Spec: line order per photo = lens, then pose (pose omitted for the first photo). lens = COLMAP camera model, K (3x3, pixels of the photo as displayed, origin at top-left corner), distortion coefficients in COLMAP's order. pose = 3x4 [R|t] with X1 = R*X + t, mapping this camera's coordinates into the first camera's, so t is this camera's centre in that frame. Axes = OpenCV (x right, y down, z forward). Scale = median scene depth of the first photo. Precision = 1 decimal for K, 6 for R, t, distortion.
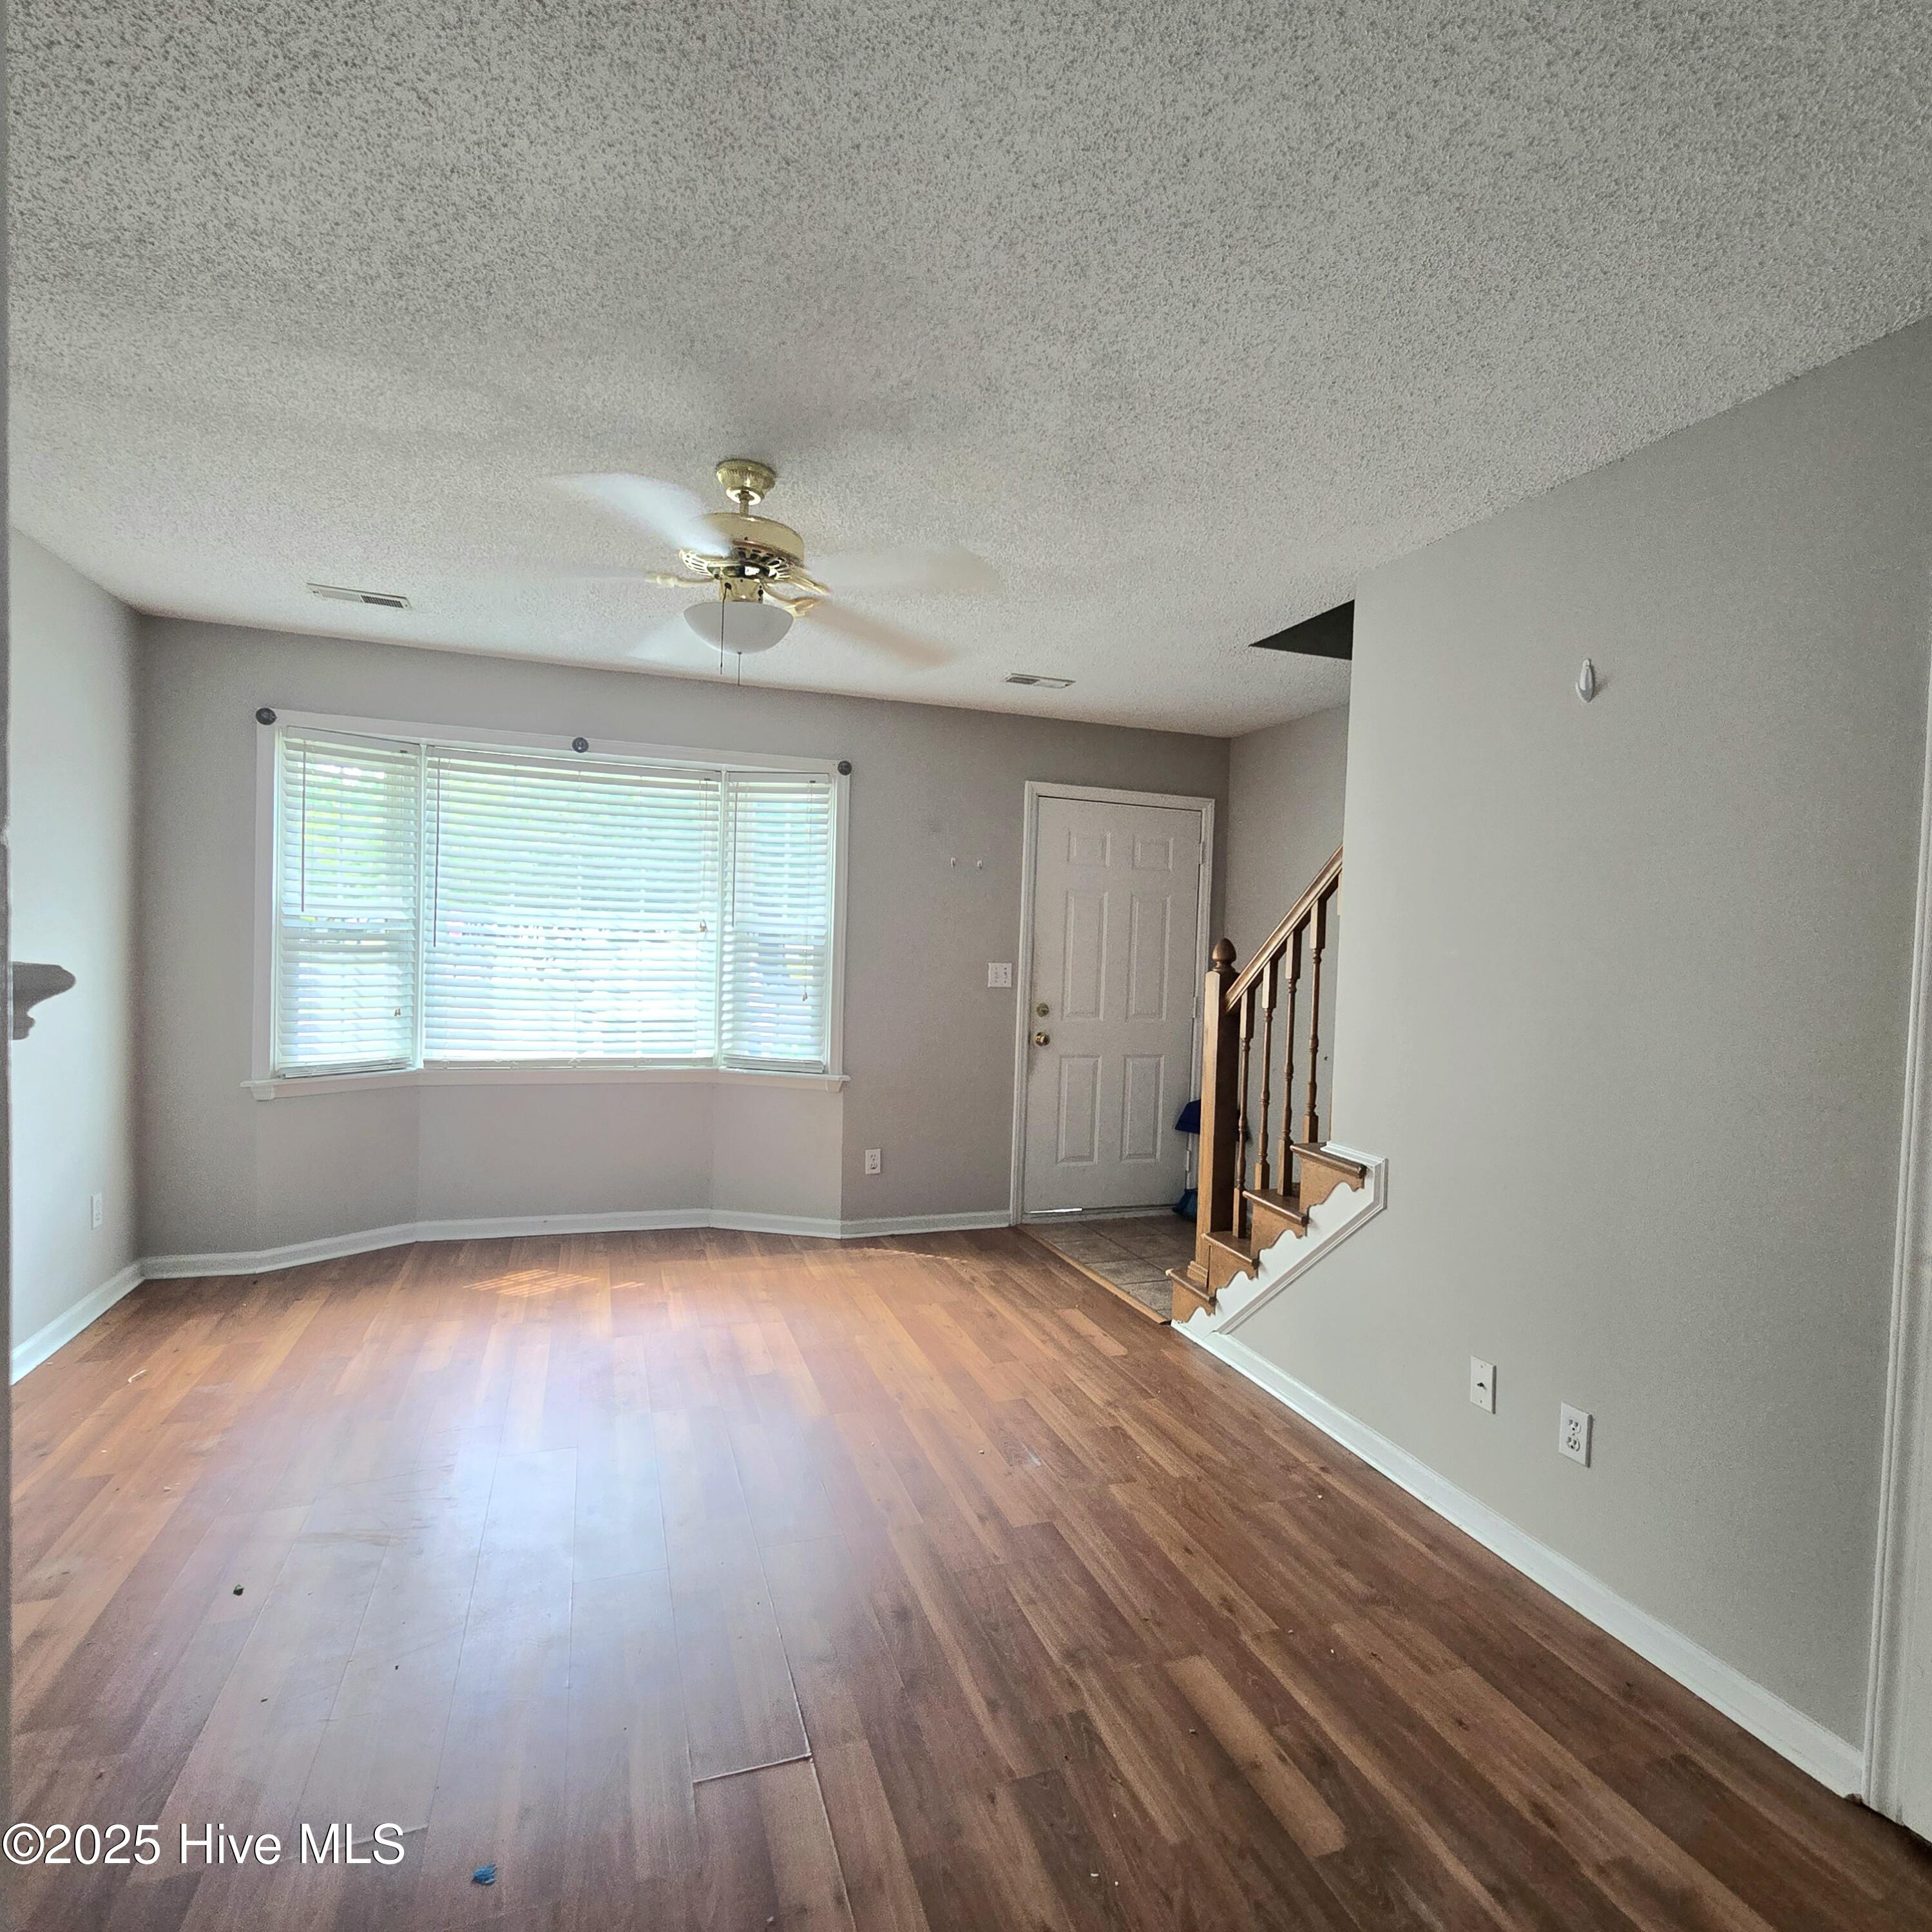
lens RADIAL K [[1061.4, 0, 971.6], [0, 1061.4, 968.1], [0, 0, 1]] dist [-0.004817, 0.001200]
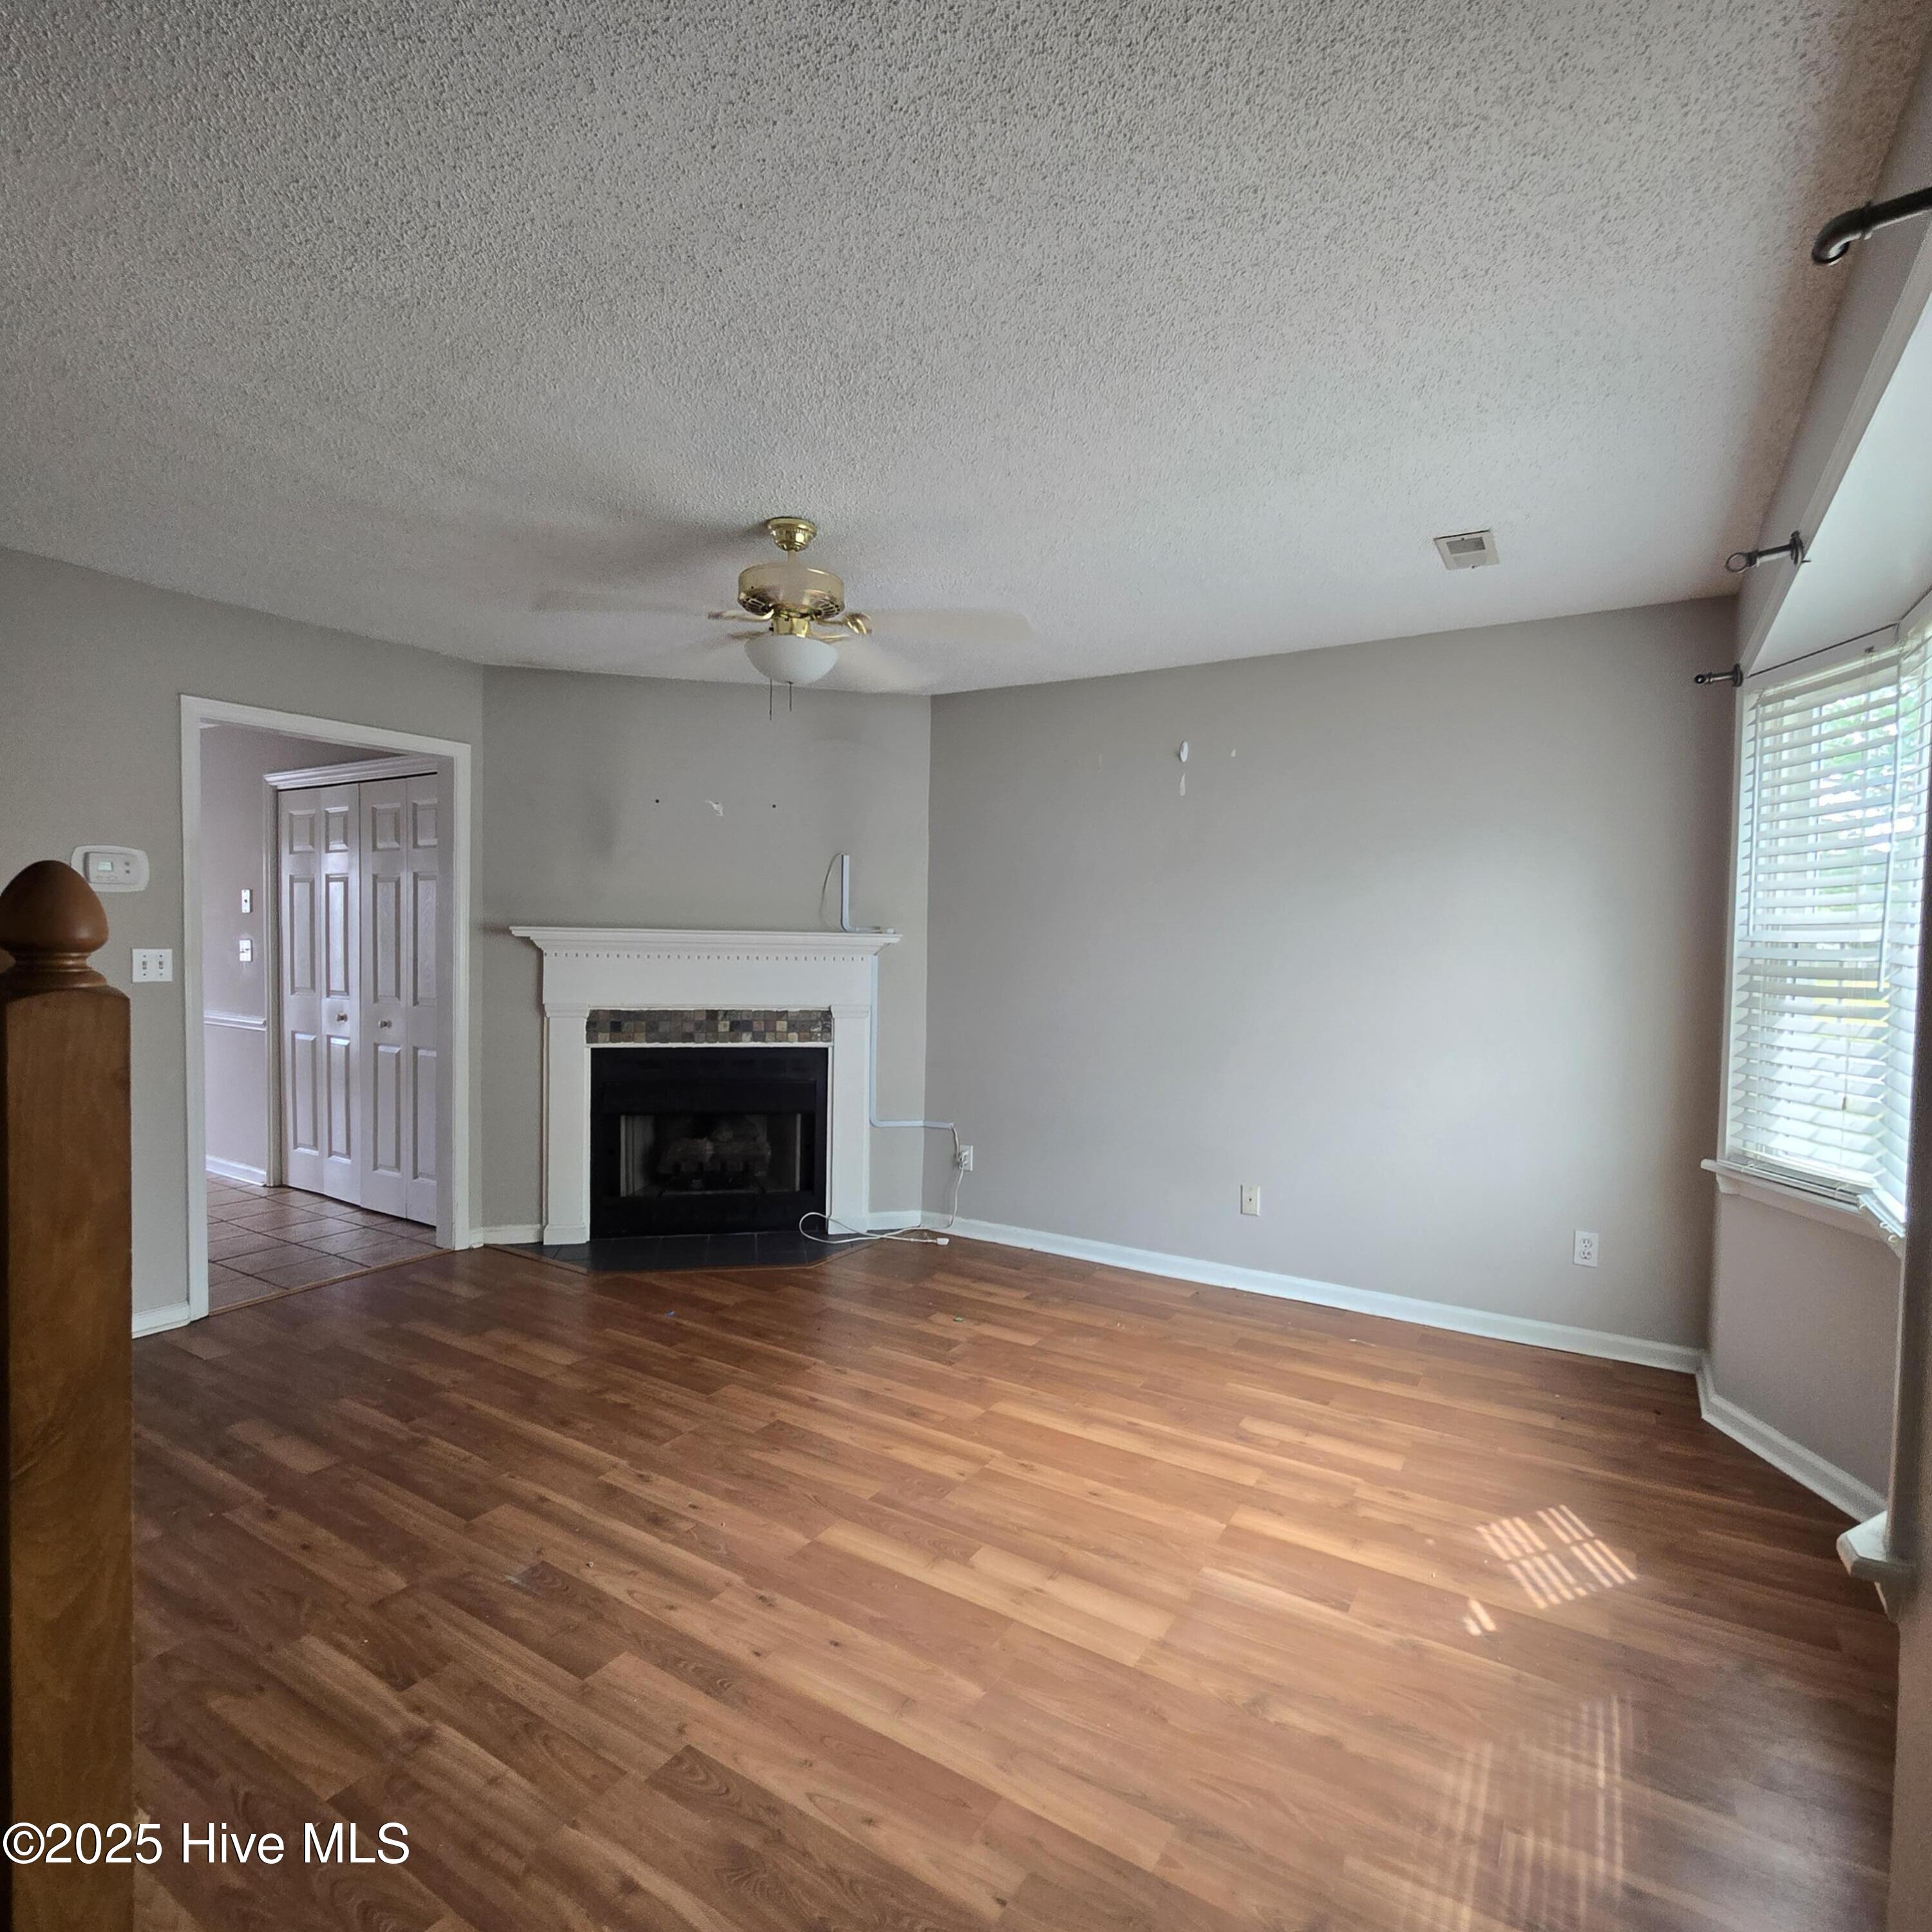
lens RADIAL K [[1061.4, 0, 974.9], [0, 1061.4, 967.7], [0, 0, 1]] dist [-0.004817, 0.001200]
pose [[-0.777059, -0.028877, -0.628765, 0.278380], [-0.060785, 0.997721, 0.029300, -0.028553], [0.626486, 0.060987, -0.777043, 1.657583]]
